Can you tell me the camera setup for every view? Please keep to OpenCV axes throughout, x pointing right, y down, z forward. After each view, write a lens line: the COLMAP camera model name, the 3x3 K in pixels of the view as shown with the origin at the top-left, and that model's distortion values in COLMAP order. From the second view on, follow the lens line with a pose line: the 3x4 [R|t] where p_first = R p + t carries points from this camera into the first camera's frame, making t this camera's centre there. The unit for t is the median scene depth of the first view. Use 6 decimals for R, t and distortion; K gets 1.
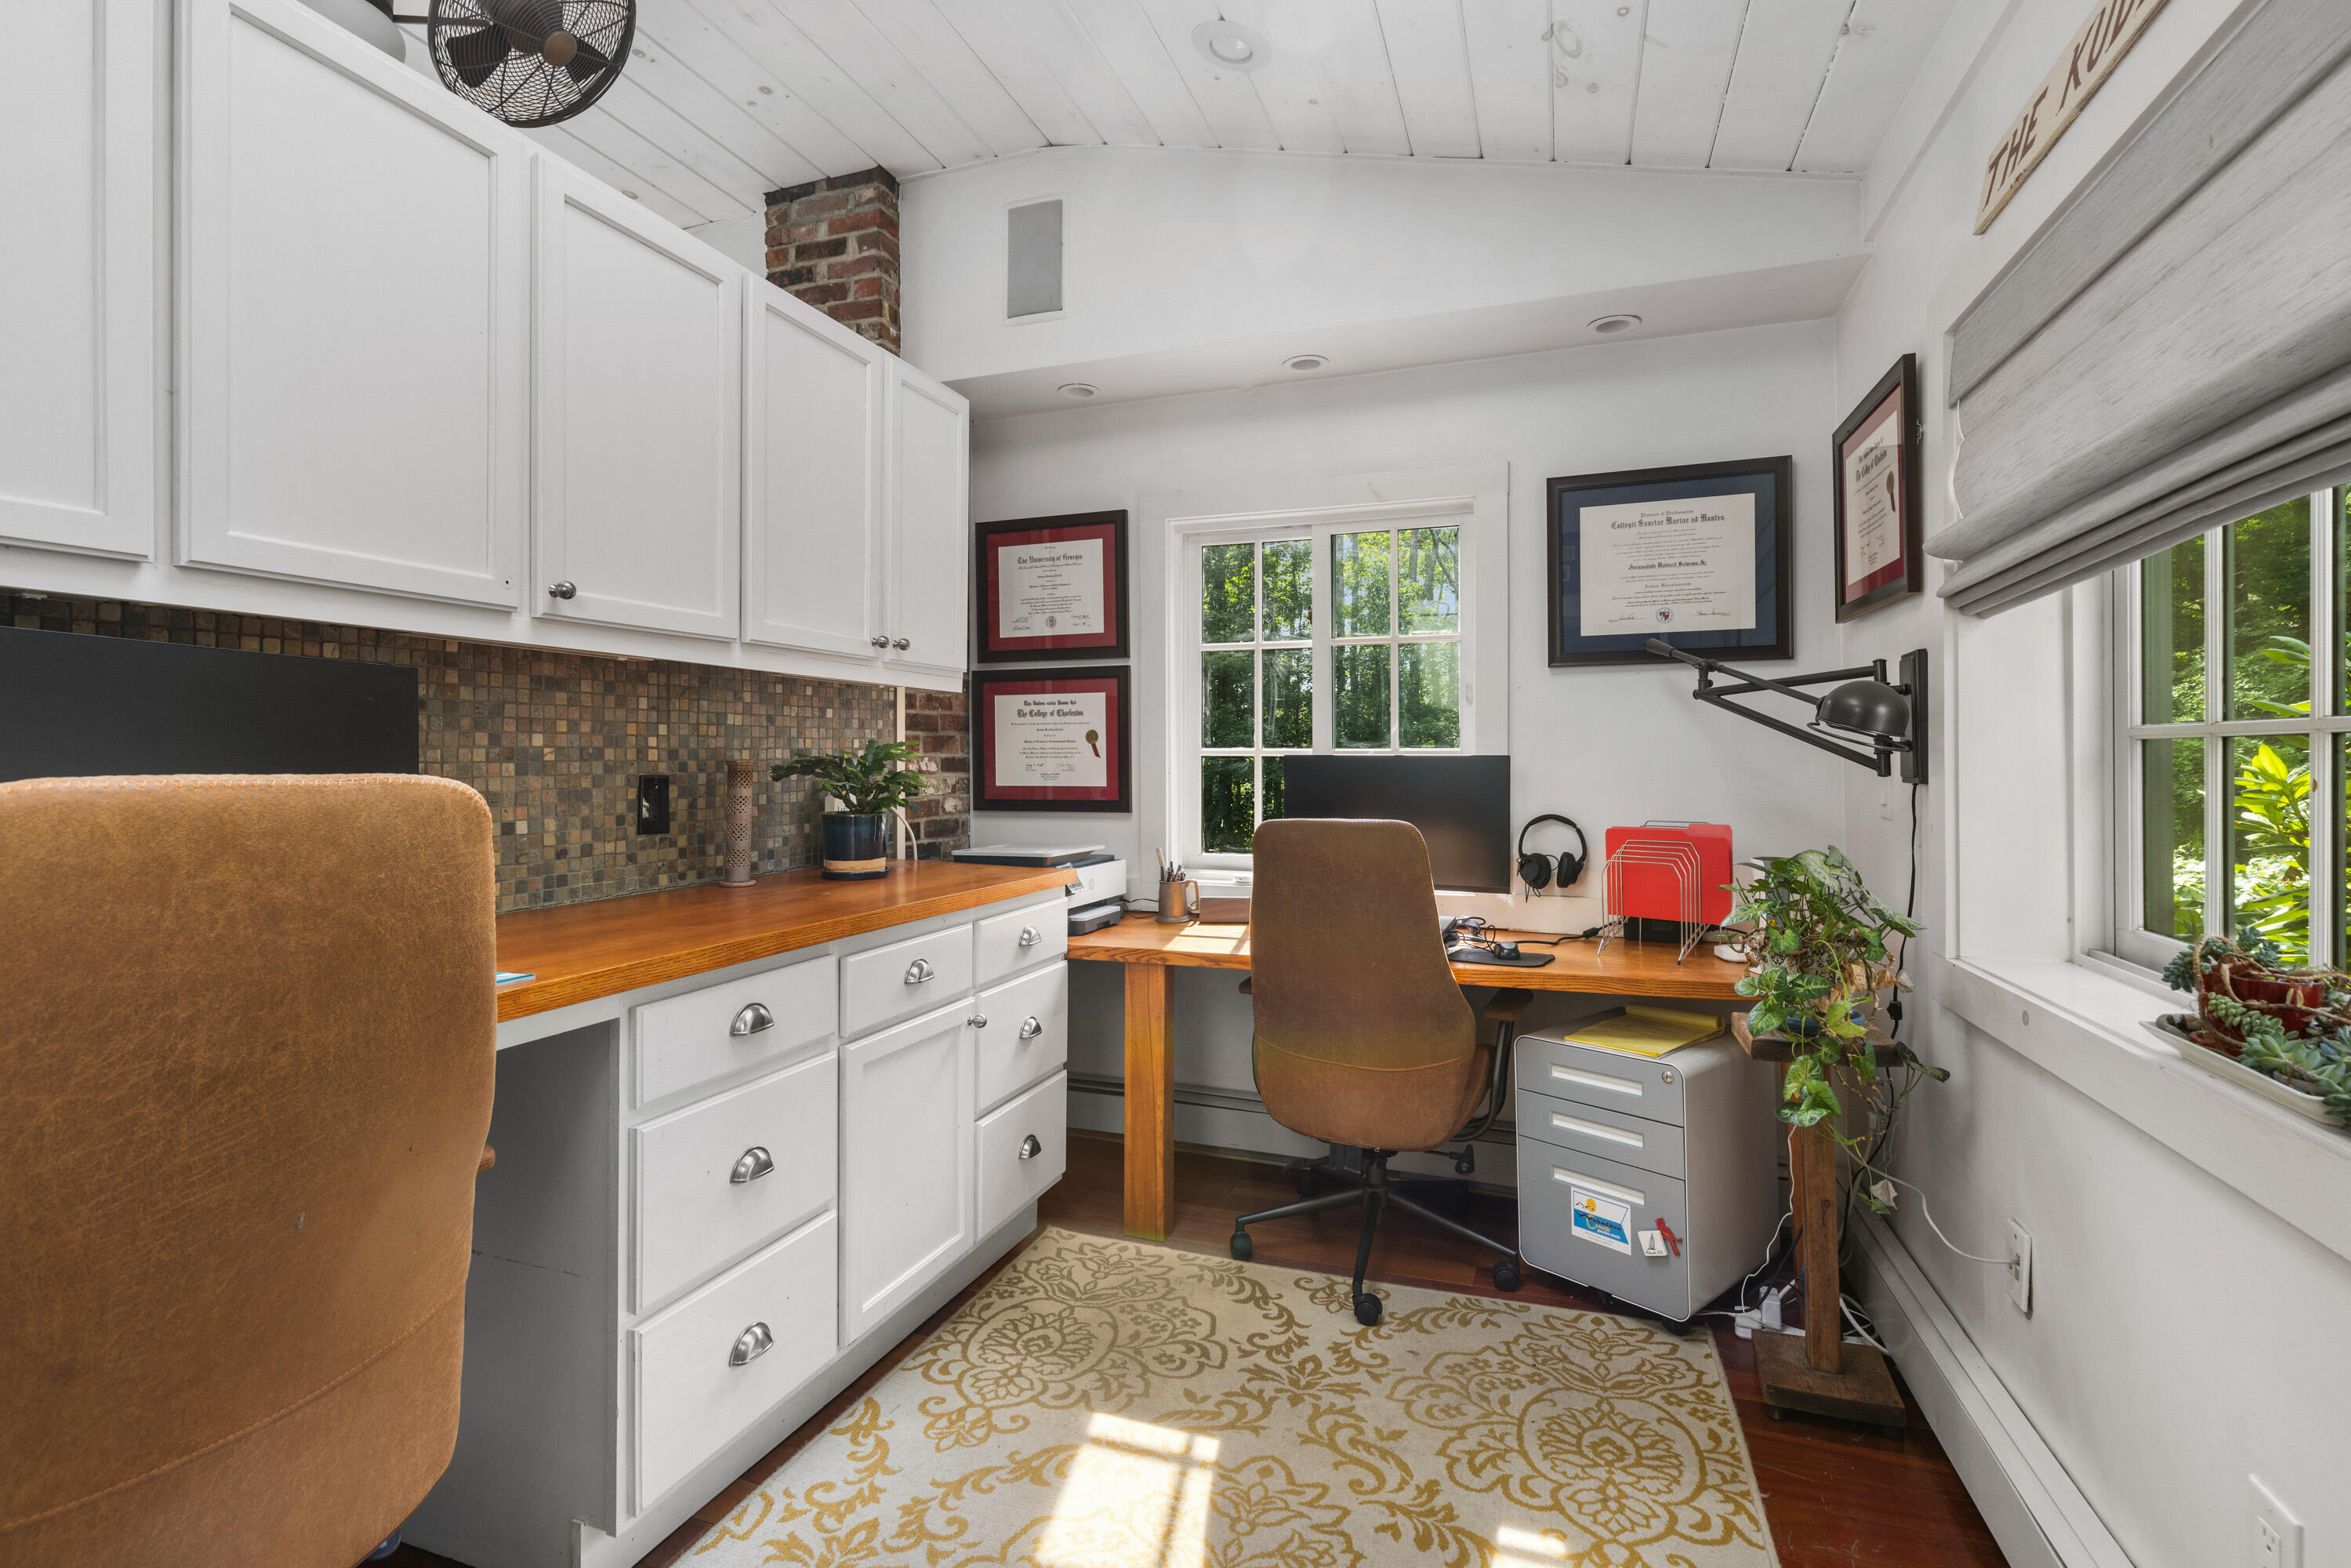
lens RADIAL K [[1071.5, 0, 1159.6], [0, 1071.5, 759.9], [0, 0, 1]] dist [0.001483, 0.000520]
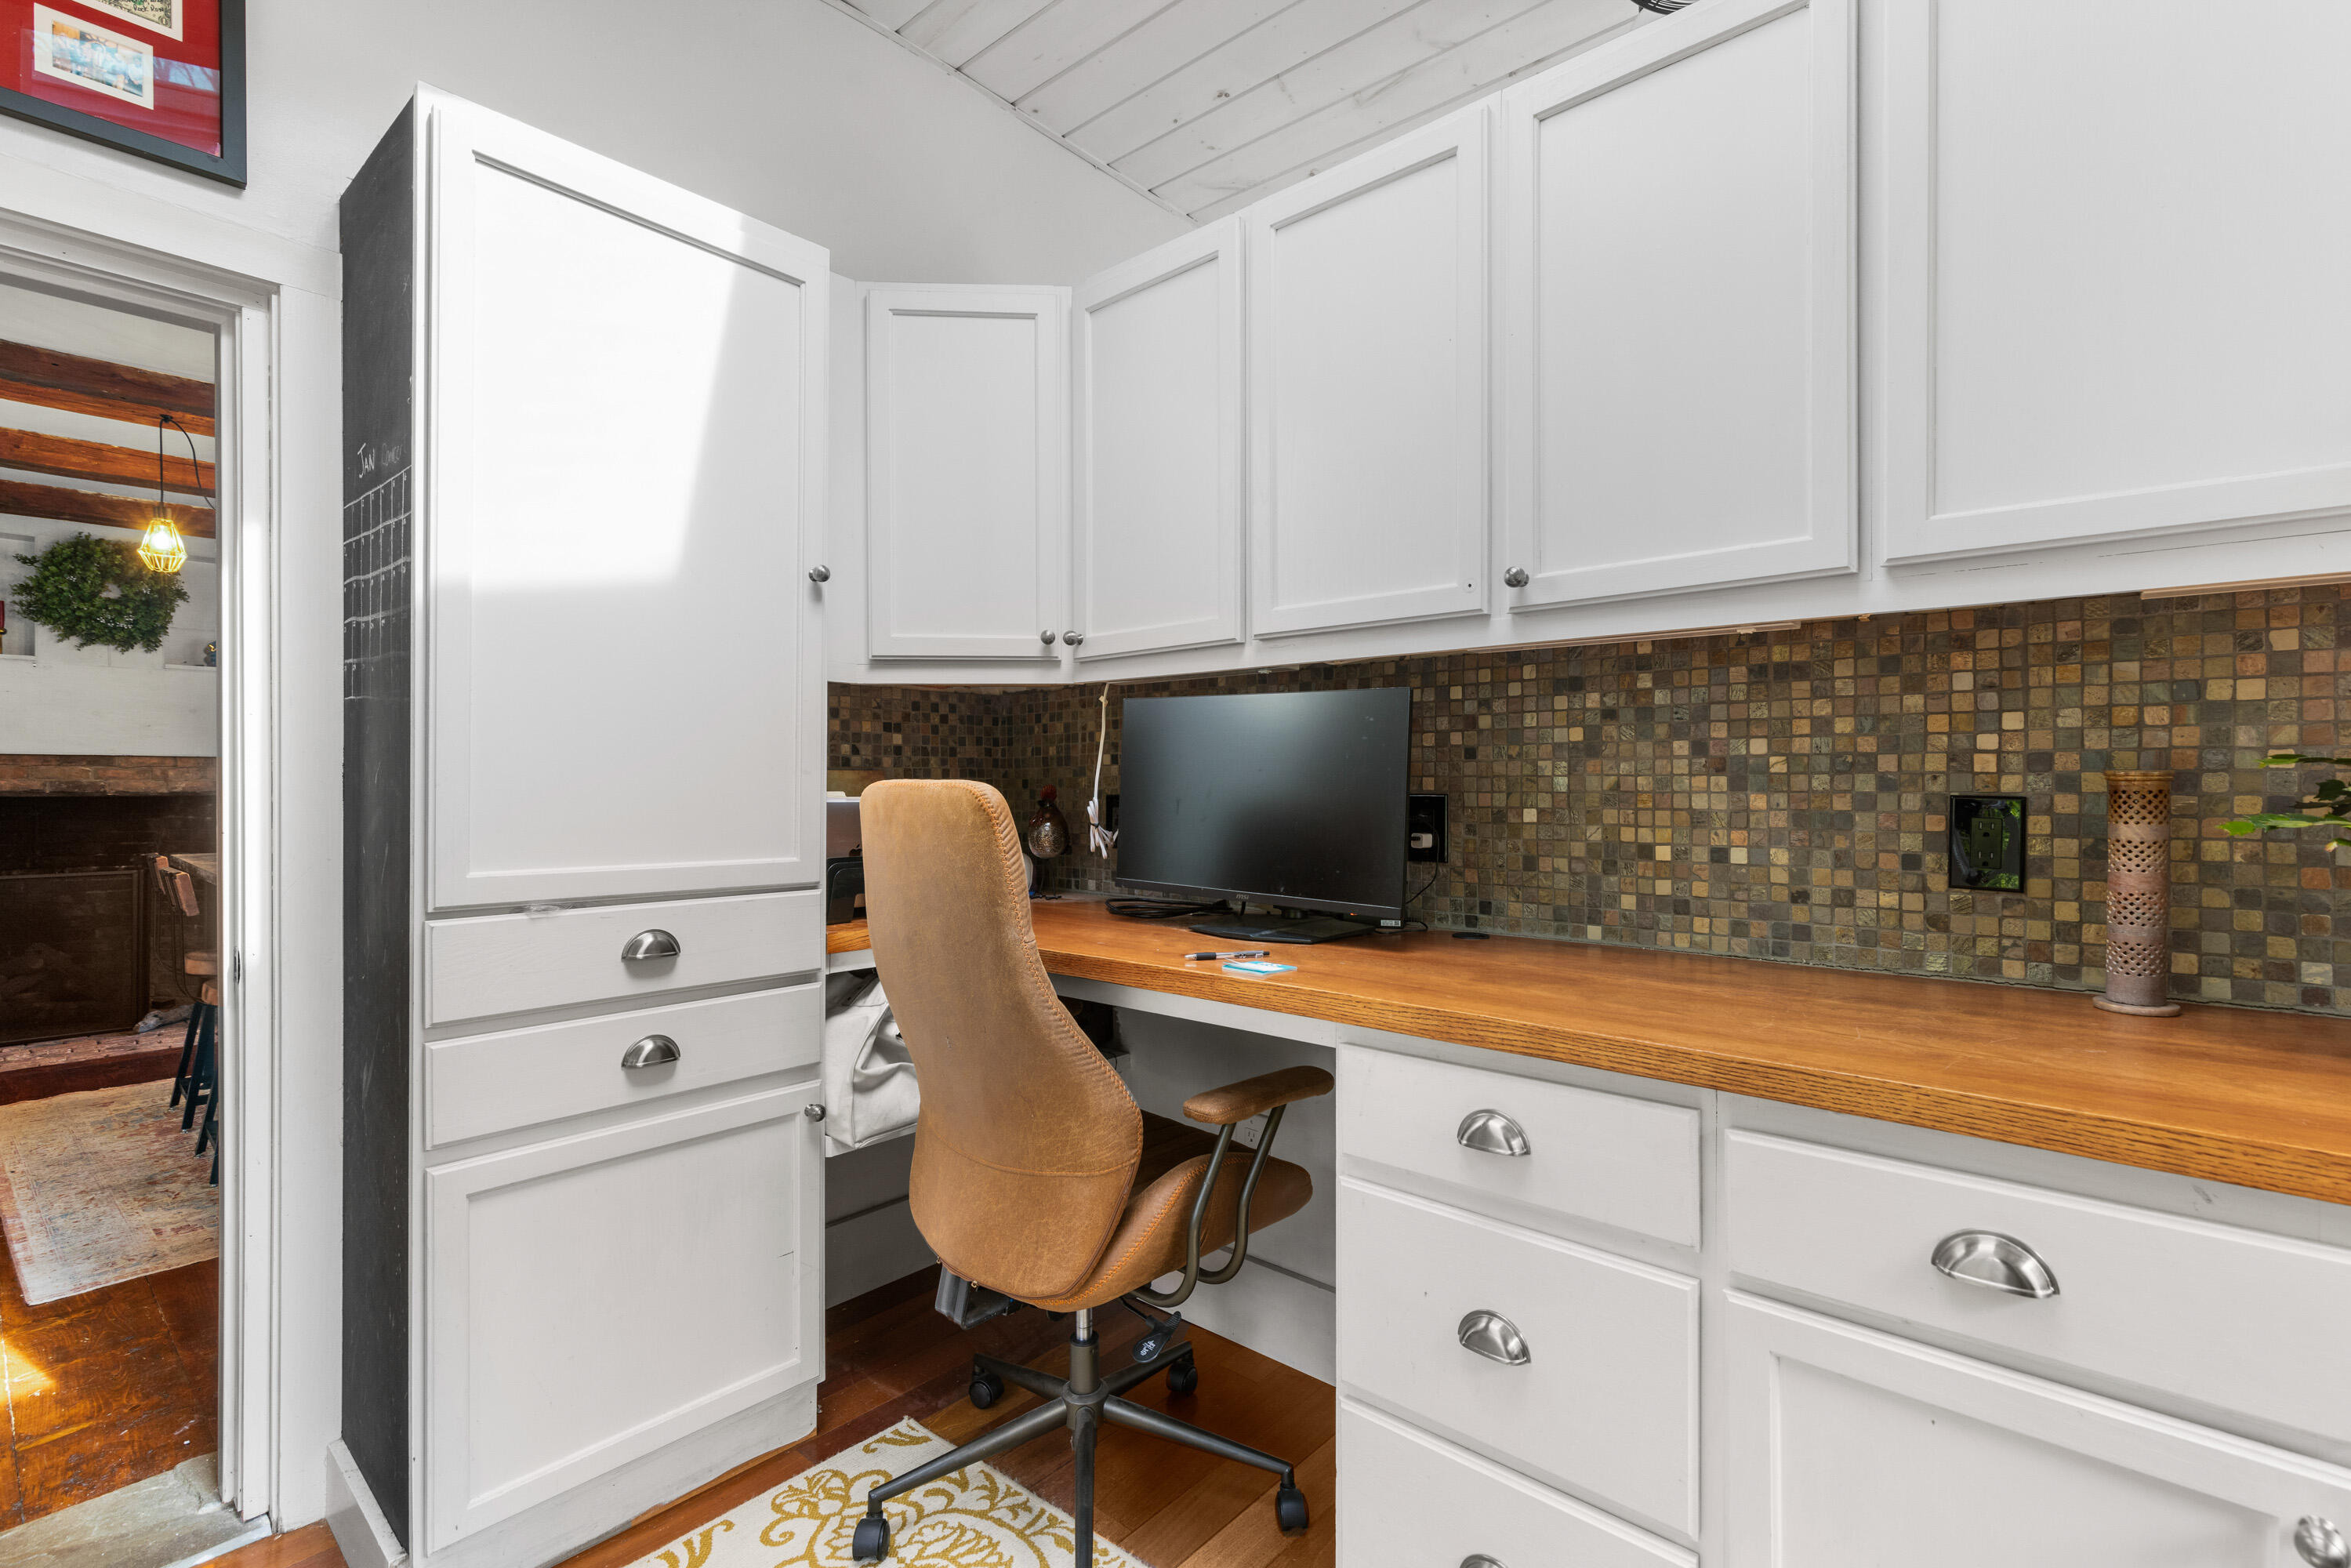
lens RADIAL K [[1071.5, 0, 1161.6], [0, 1071.5, 783.9], [0, 0, 1]] dist [0.001483, 0.000520]
pose [[-0.367671, 0.011322, -0.929887, 0.297069], [0.004890, 0.999936, 0.010241, -0.001348], [0.929943, -0.000781, -0.367703, 0.841487]]
